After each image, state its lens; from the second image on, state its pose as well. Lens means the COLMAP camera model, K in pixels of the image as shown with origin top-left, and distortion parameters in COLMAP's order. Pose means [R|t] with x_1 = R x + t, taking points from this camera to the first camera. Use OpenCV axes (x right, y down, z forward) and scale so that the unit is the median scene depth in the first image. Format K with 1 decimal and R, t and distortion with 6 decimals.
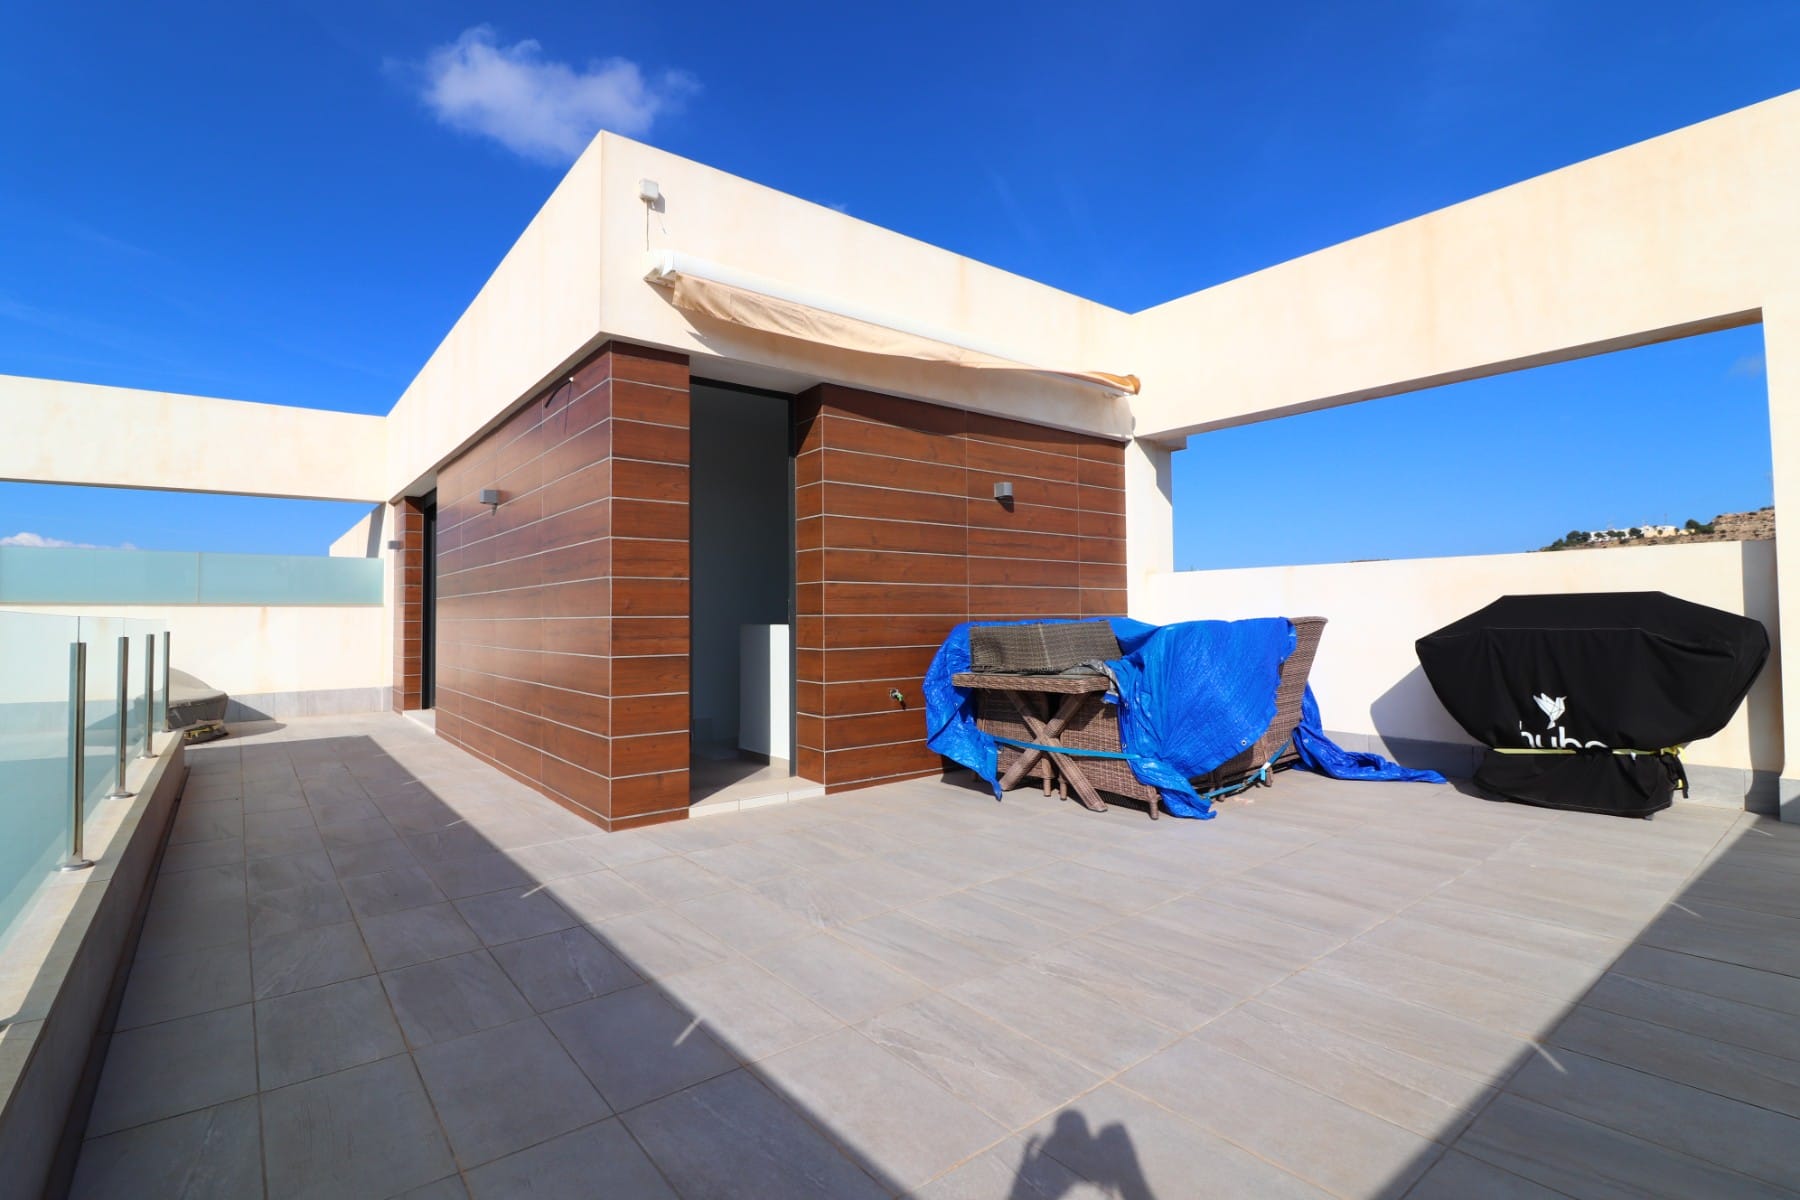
lens RADIAL K [[848.7, 0, 891.8], [0, 848.7, 597.5], [0, 0, 1]] dist [-0.009510, -0.004643]
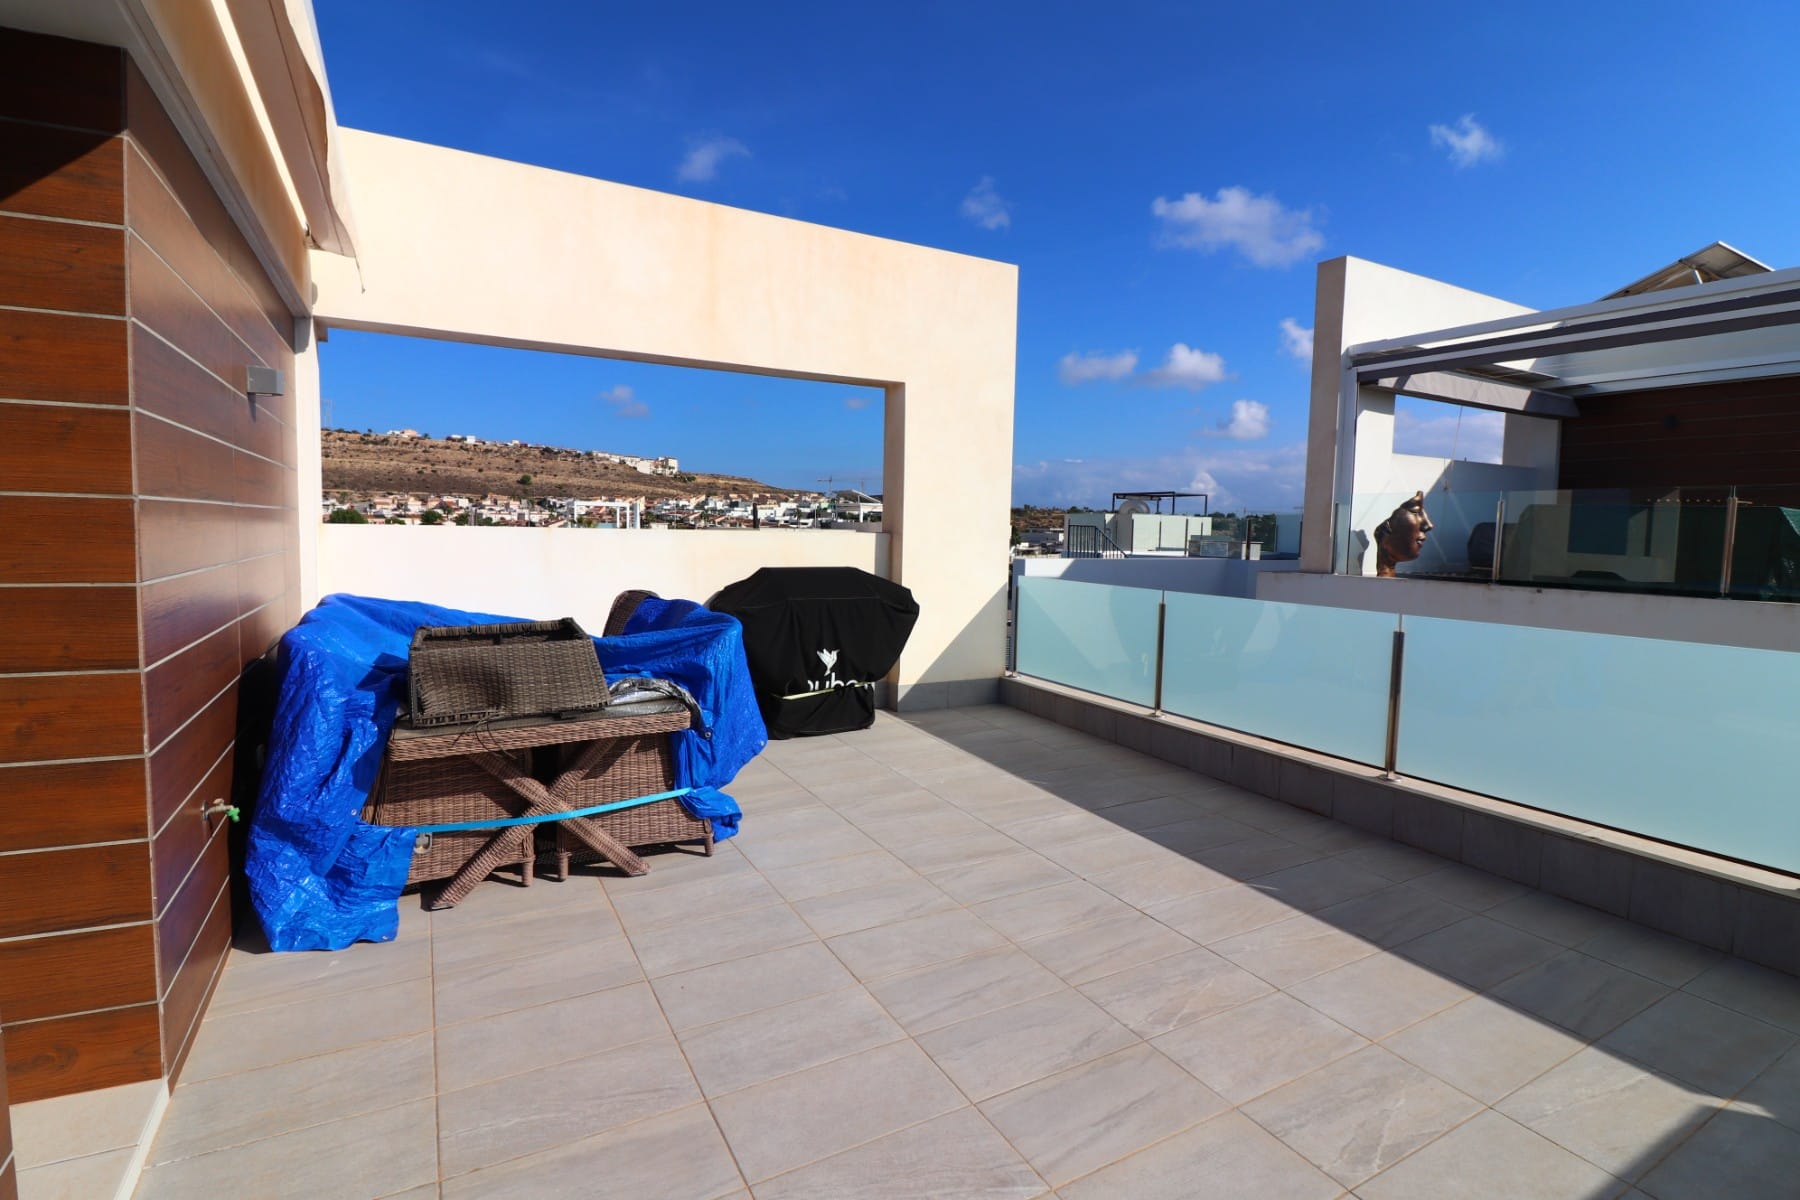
lens RADIAL K [[848.7, 0, 890.9], [0, 848.7, 598.4], [0, 0, 1]] dist [-0.009510, -0.004643]
pose [[0.158733, -0.071285, 0.984745, -0.485328], [-0.048303, 0.995635, 0.079860, -0.071330], [-0.986139, -0.060242, 0.154597, 0.721490]]
